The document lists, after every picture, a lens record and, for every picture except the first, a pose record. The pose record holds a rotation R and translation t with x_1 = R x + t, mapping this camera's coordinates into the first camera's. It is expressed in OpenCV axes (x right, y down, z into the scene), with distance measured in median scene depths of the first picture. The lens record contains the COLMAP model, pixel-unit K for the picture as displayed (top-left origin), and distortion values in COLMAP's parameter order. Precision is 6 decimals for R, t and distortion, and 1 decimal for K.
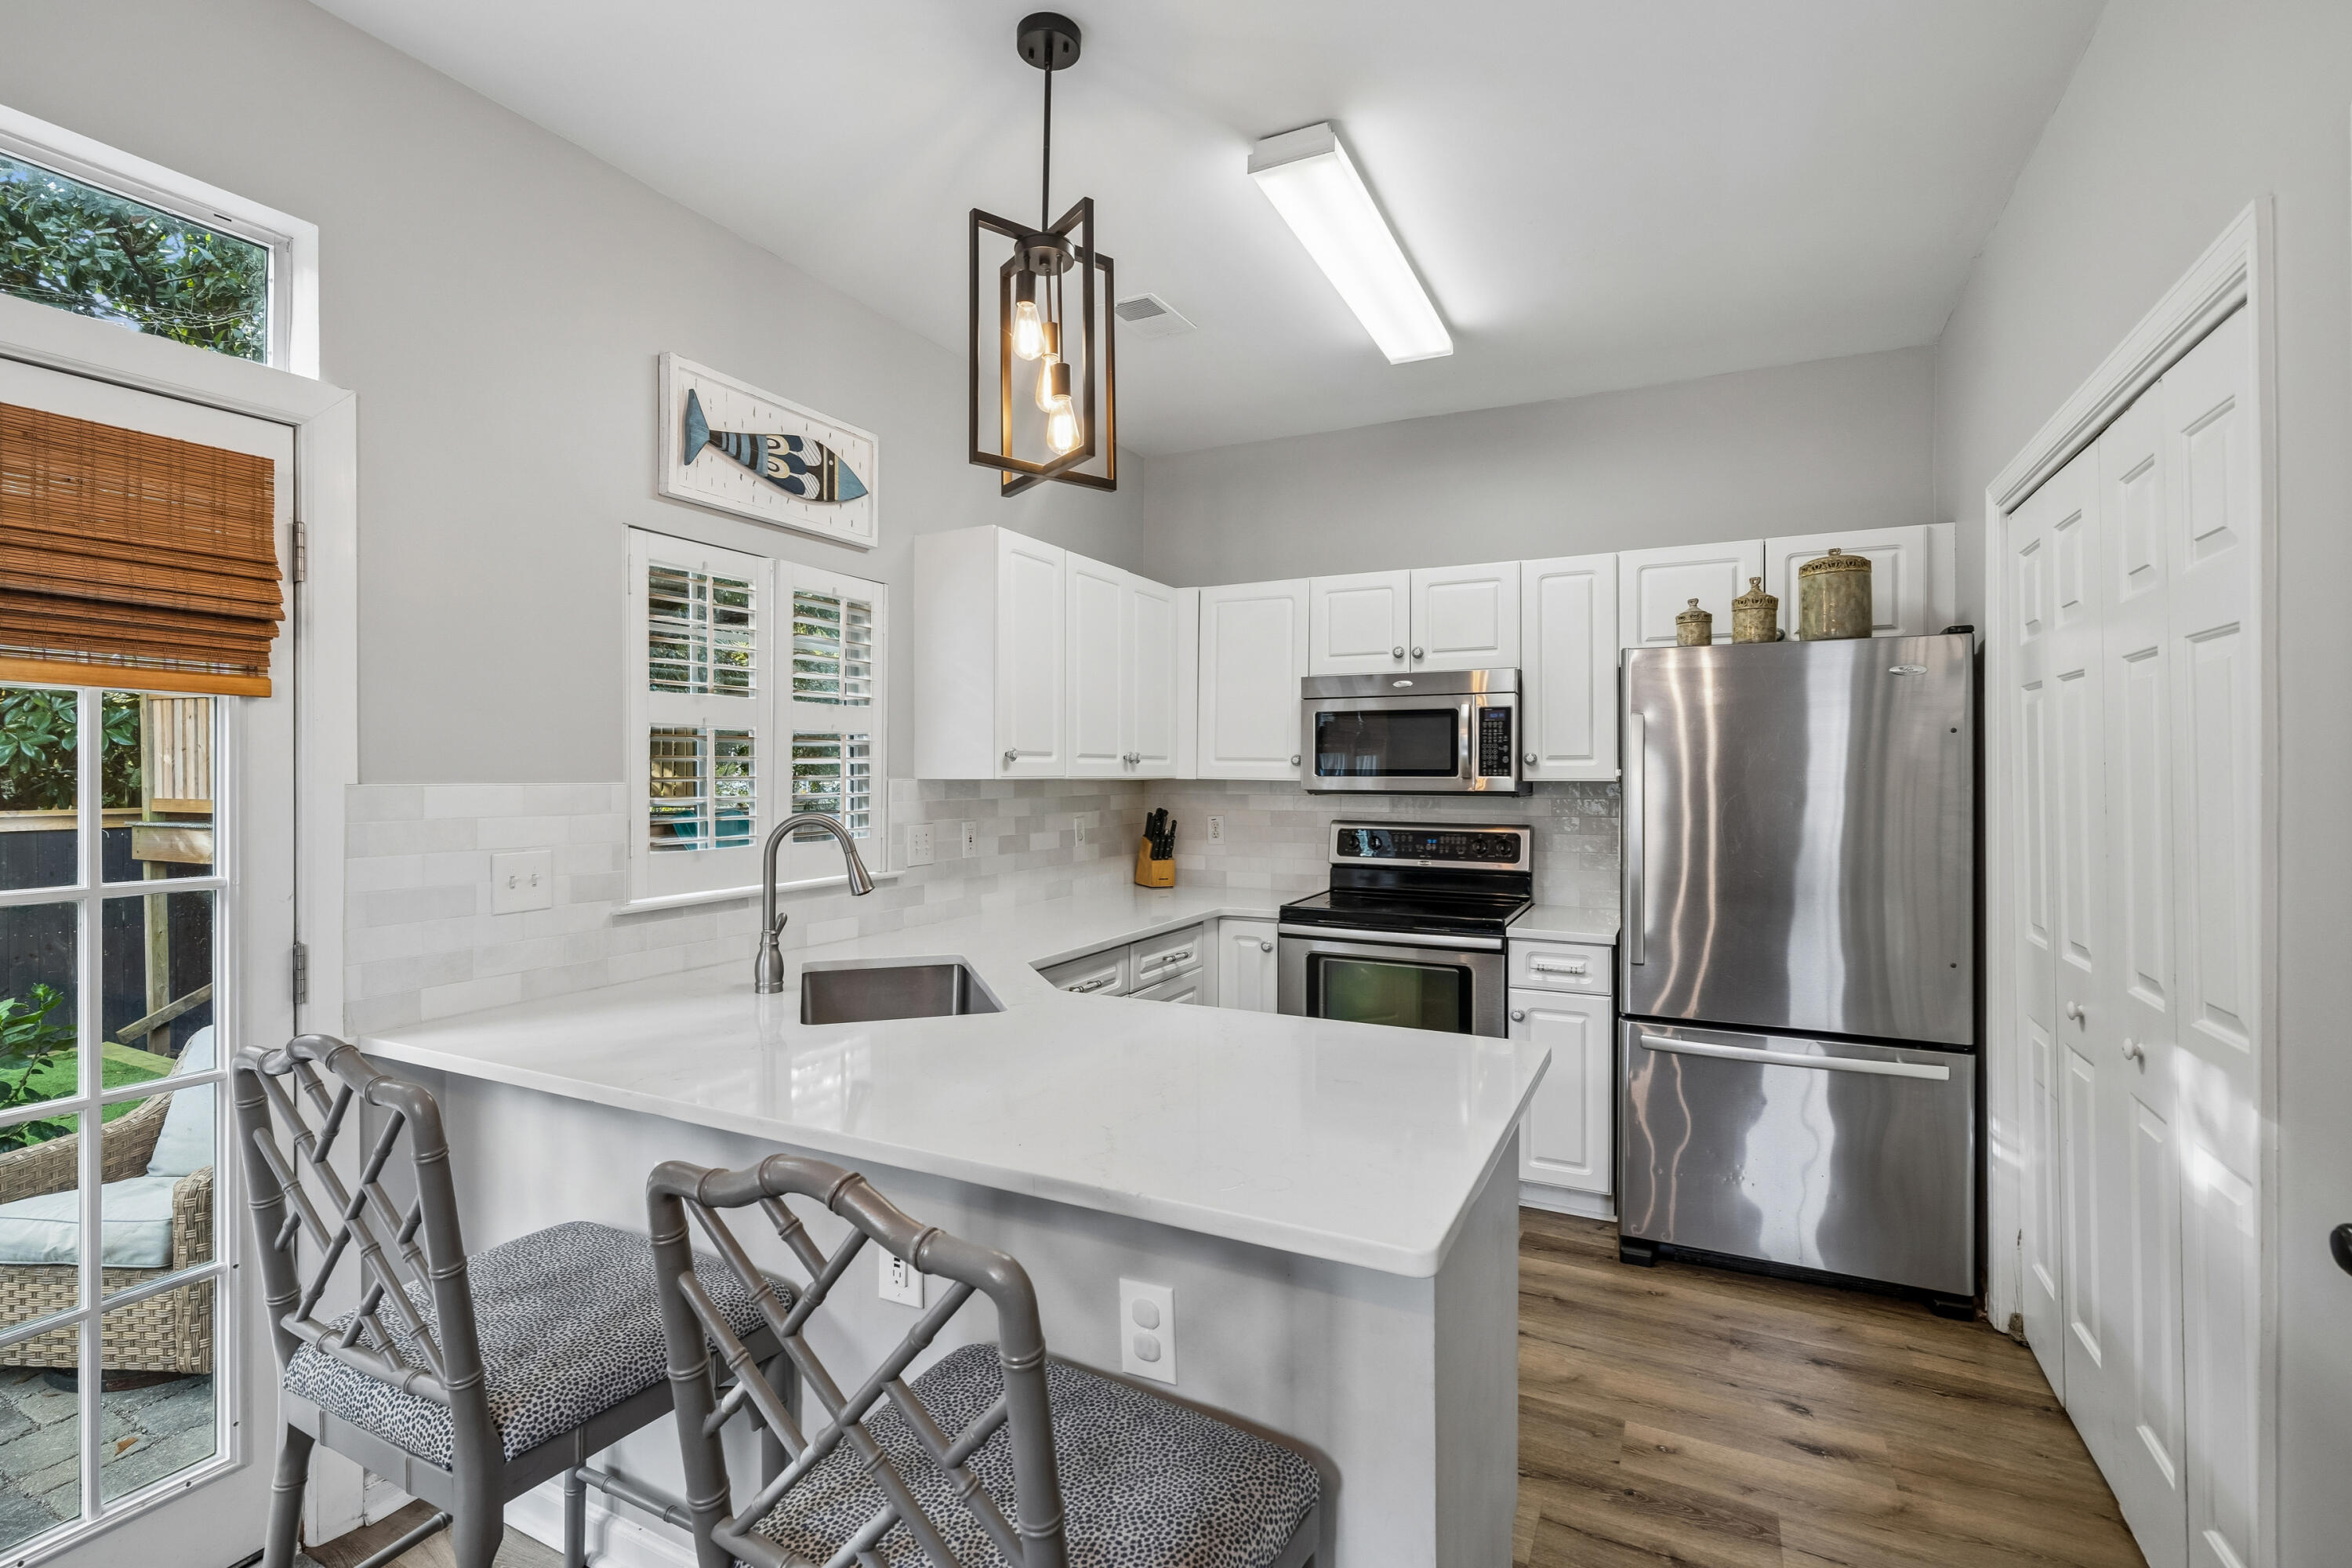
lens RADIAL K [[1068.8, 0, 1176.0], [0, 1068.8, 784.0], [0, 0, 1]] dist [0.000281, -0.000181]
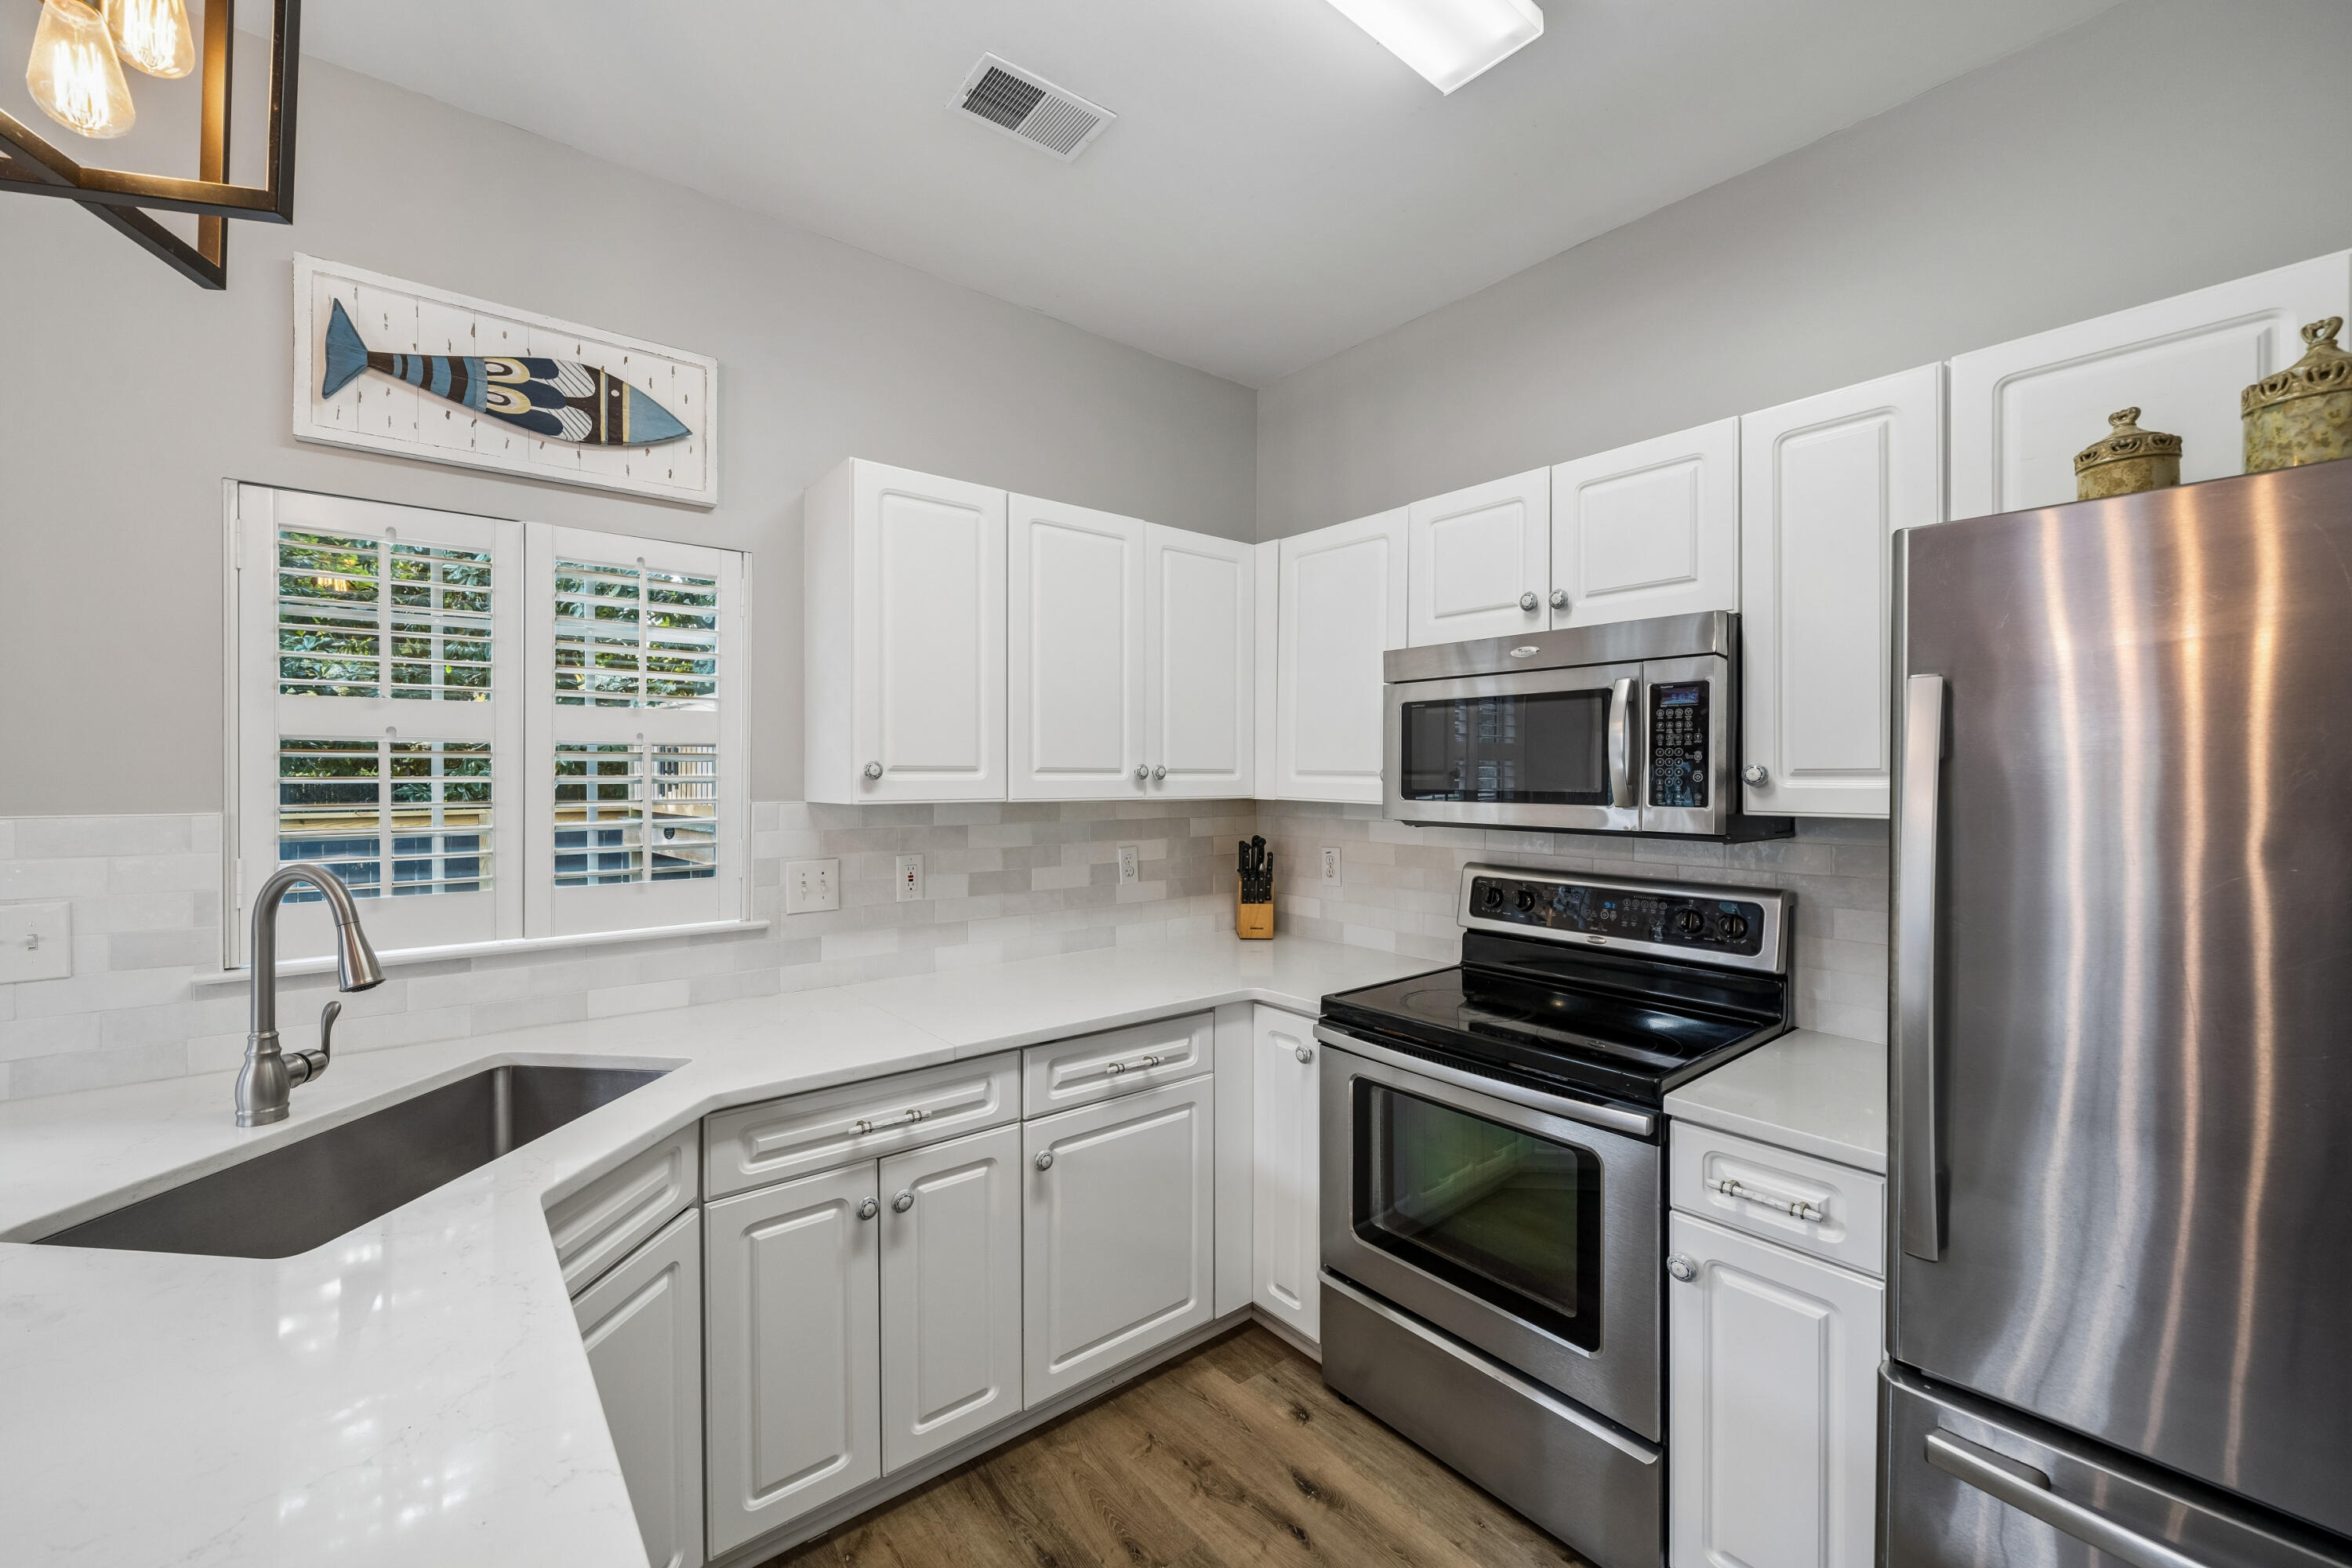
lens RADIAL K [[964.8, 0, 1135.2], [0, 964.8, 786.5], [0, 0, 1]] dist [-0.002058, -0.000123]
pose [[0.910346, 0.005322, -0.413815, 0.249408], [-0.005768, 0.999983, 0.000171, -0.016074], [0.413809, 0.002231, 0.910361, 0.425786]]
